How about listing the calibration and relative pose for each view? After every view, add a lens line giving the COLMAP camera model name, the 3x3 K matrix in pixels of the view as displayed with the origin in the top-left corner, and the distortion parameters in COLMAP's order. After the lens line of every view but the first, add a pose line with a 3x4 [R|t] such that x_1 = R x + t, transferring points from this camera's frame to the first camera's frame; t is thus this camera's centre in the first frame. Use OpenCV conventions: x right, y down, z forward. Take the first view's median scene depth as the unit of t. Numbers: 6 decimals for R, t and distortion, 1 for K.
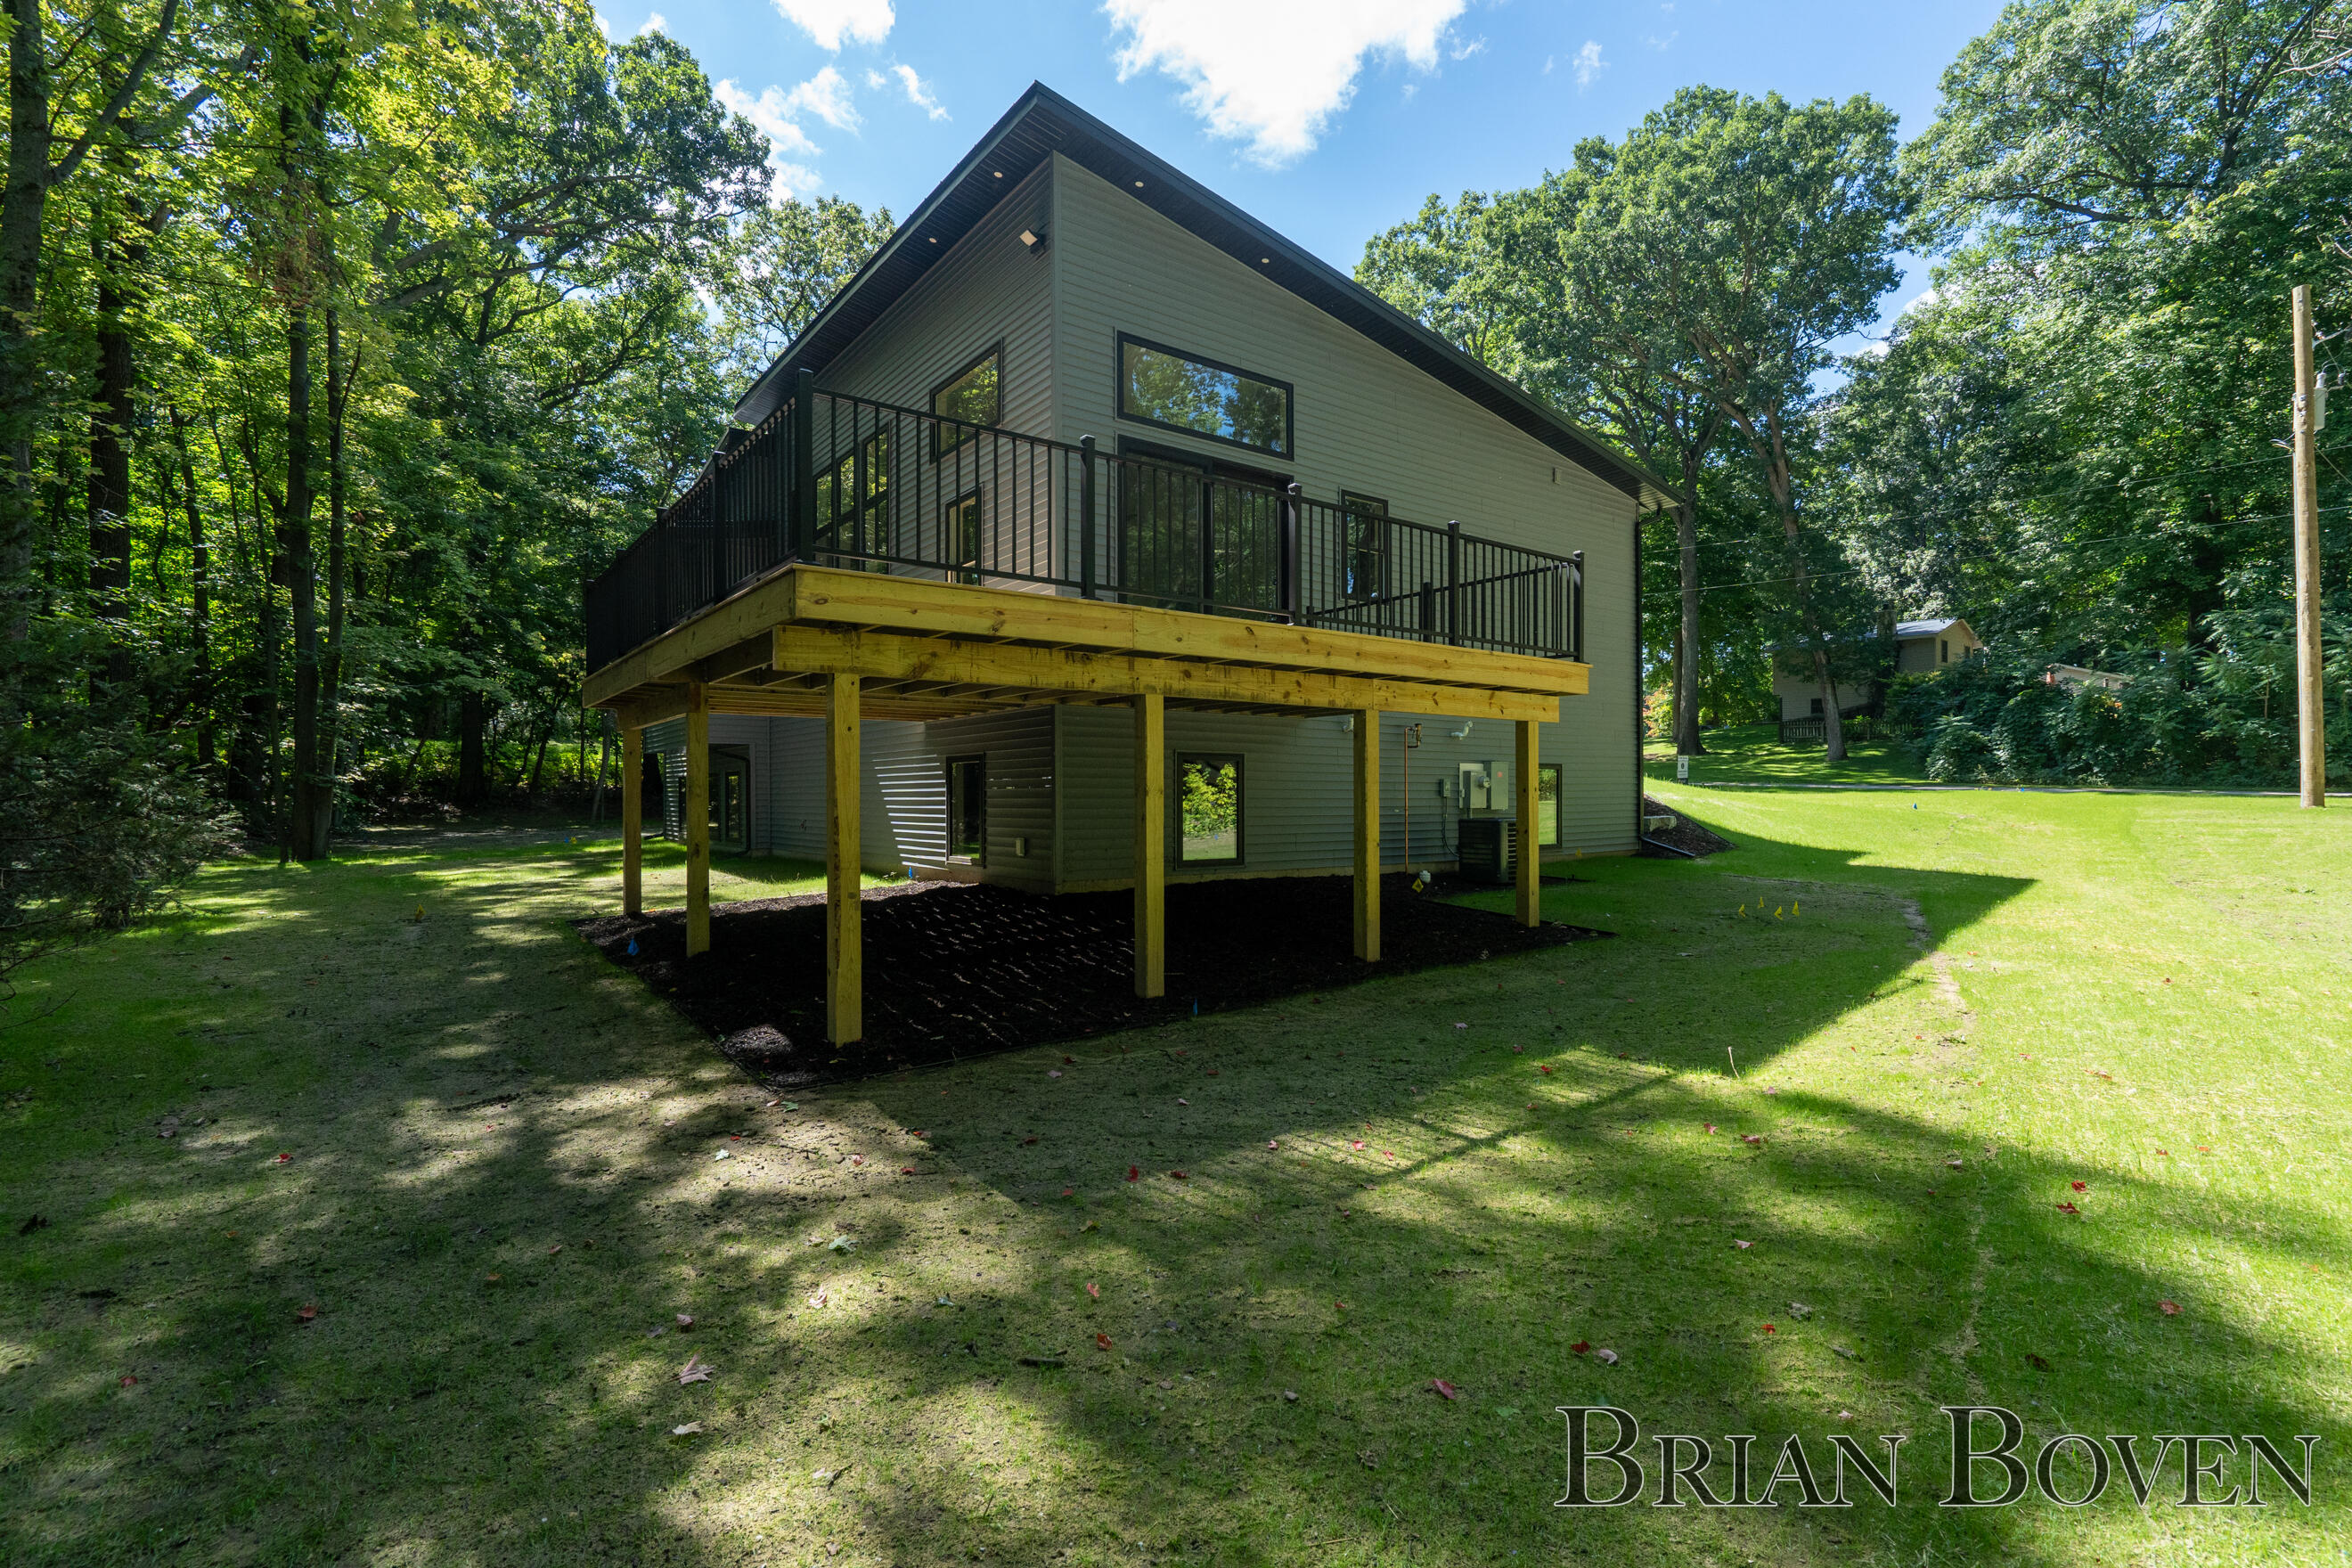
lens RADIAL K [[1077.0, 0, 1176.0], [0, 1077.0, 784.0], [0, 0, 1]] dist [-0.003745, -0.000350]
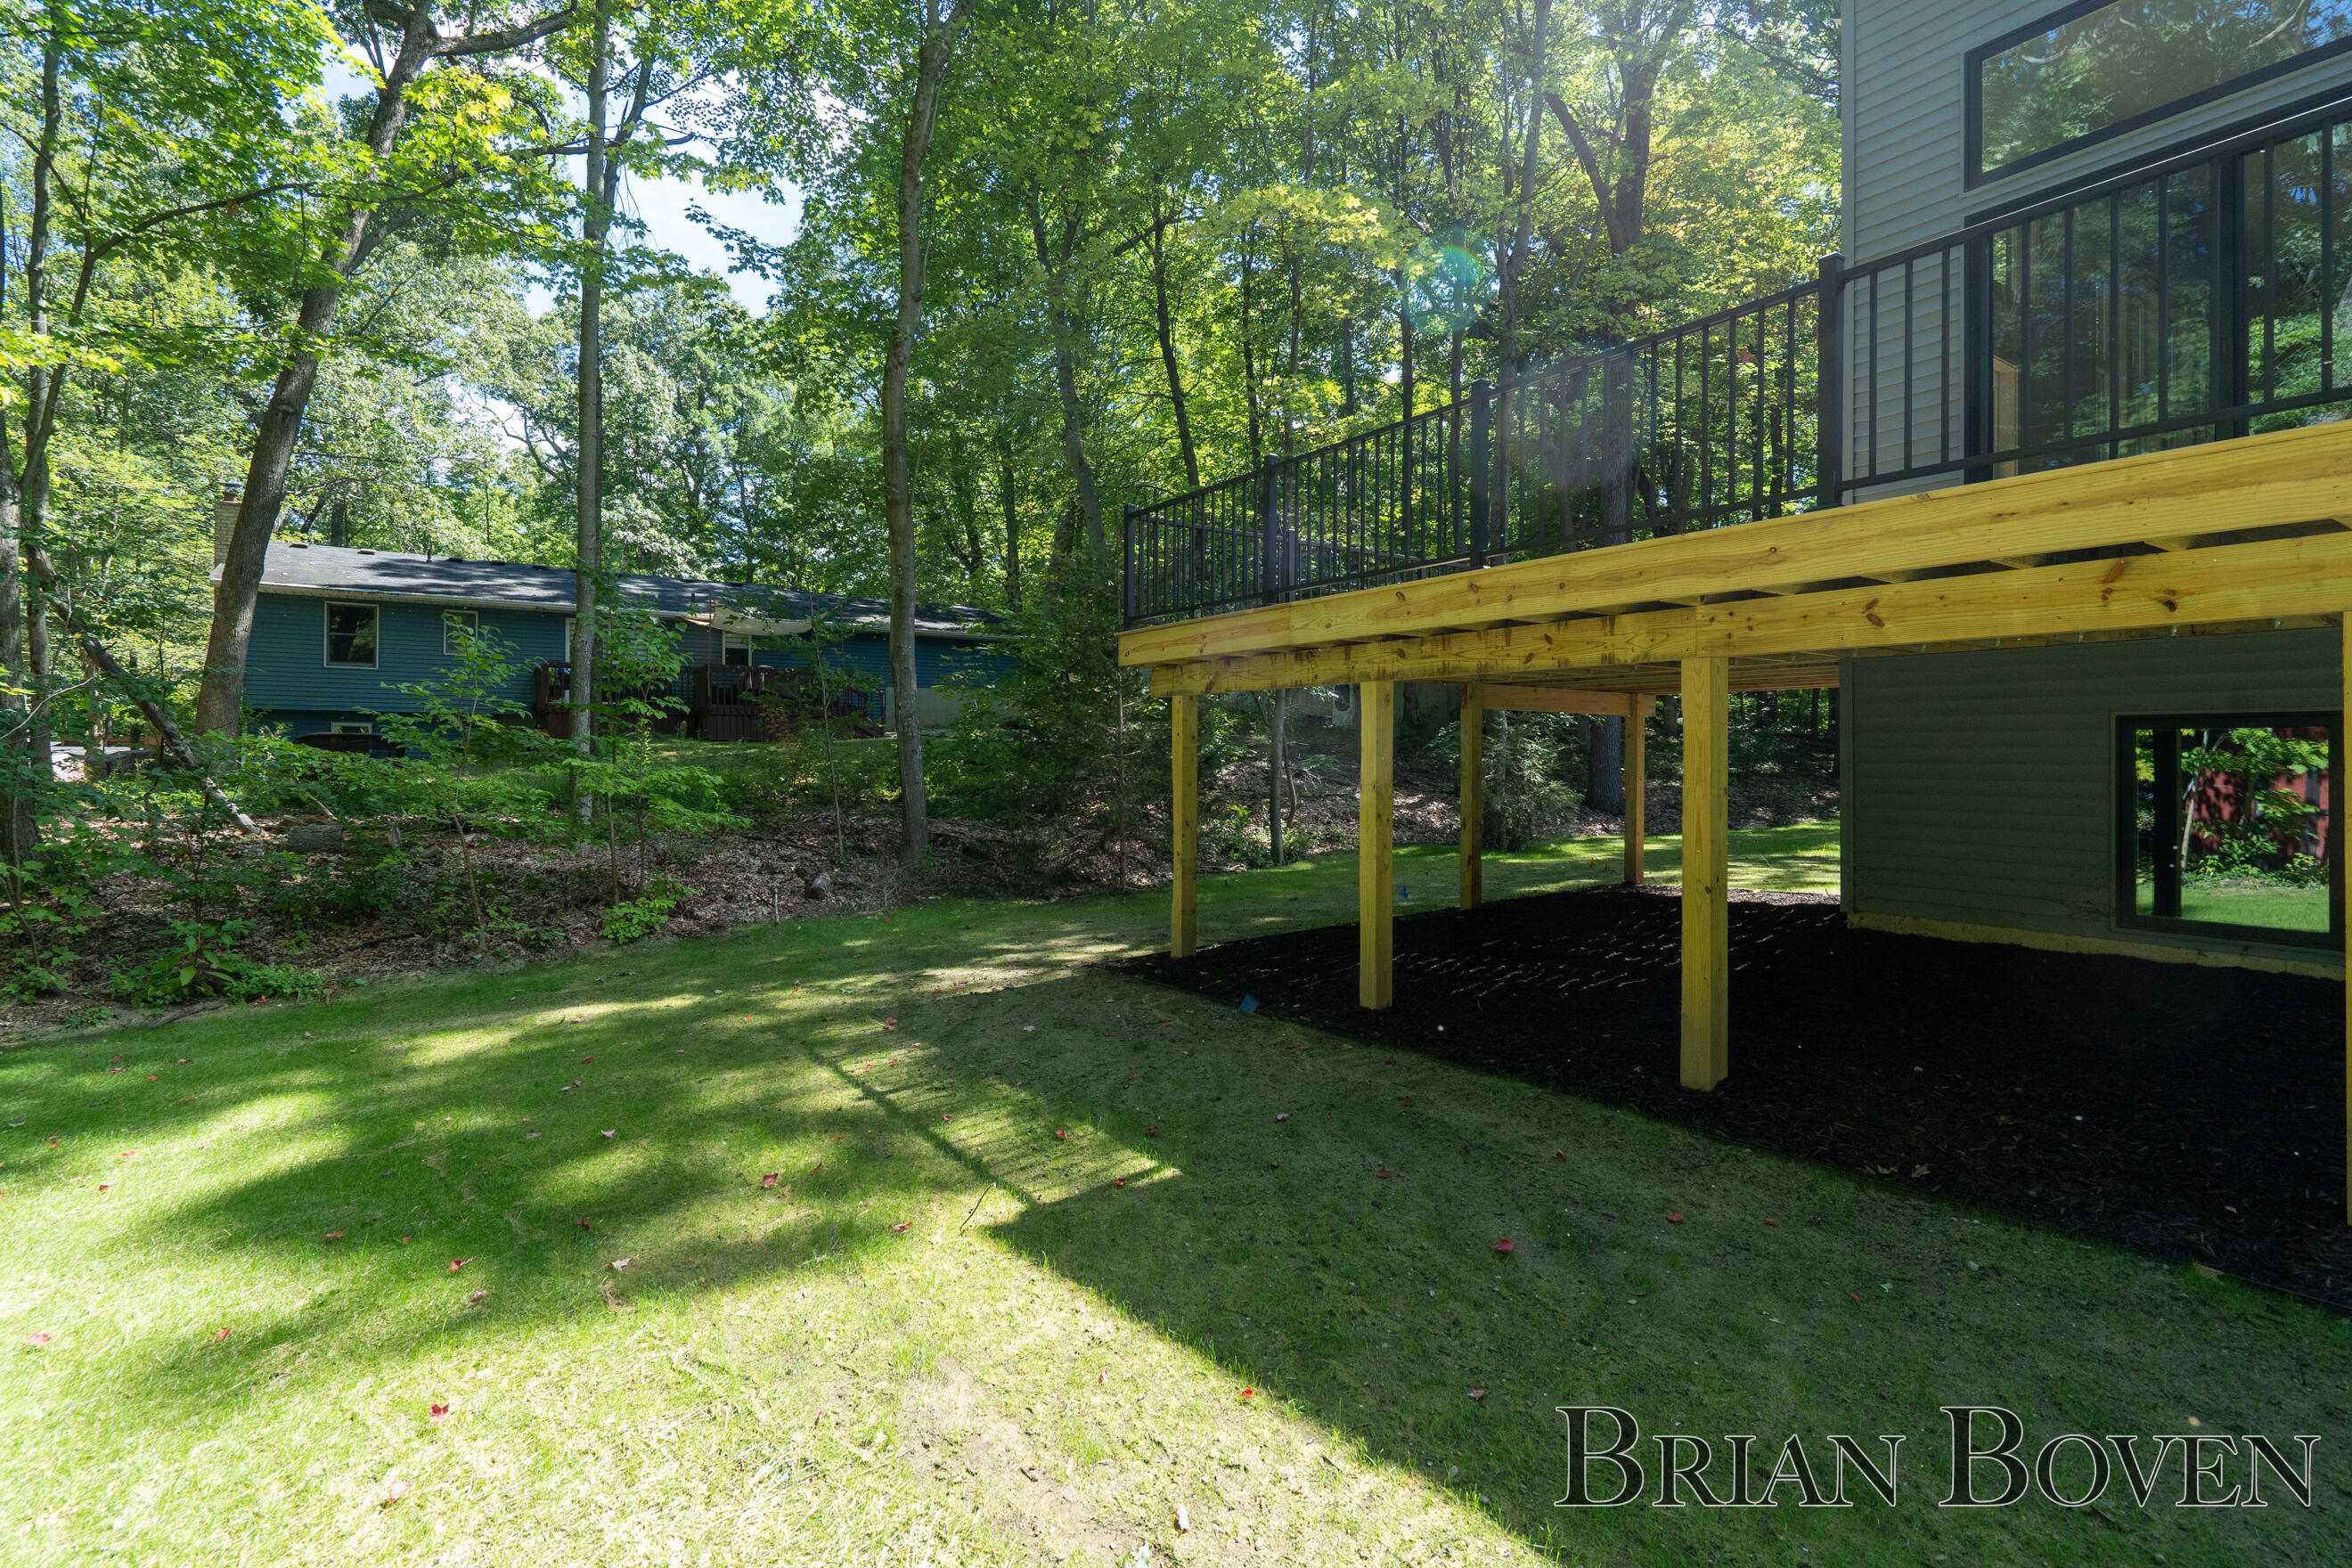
lens RADIAL K [[1086.5, 0, 1175.3], [0, 1086.5, 747.1], [0, 0, 1]] dist [0.019717, -0.000147]
pose [[-0.051738, -0.002698, -0.998657, 0.927520], [0.004254, 0.999987, -0.002922, -0.025088], [0.998652, -0.004399, -0.051726, 0.888532]]
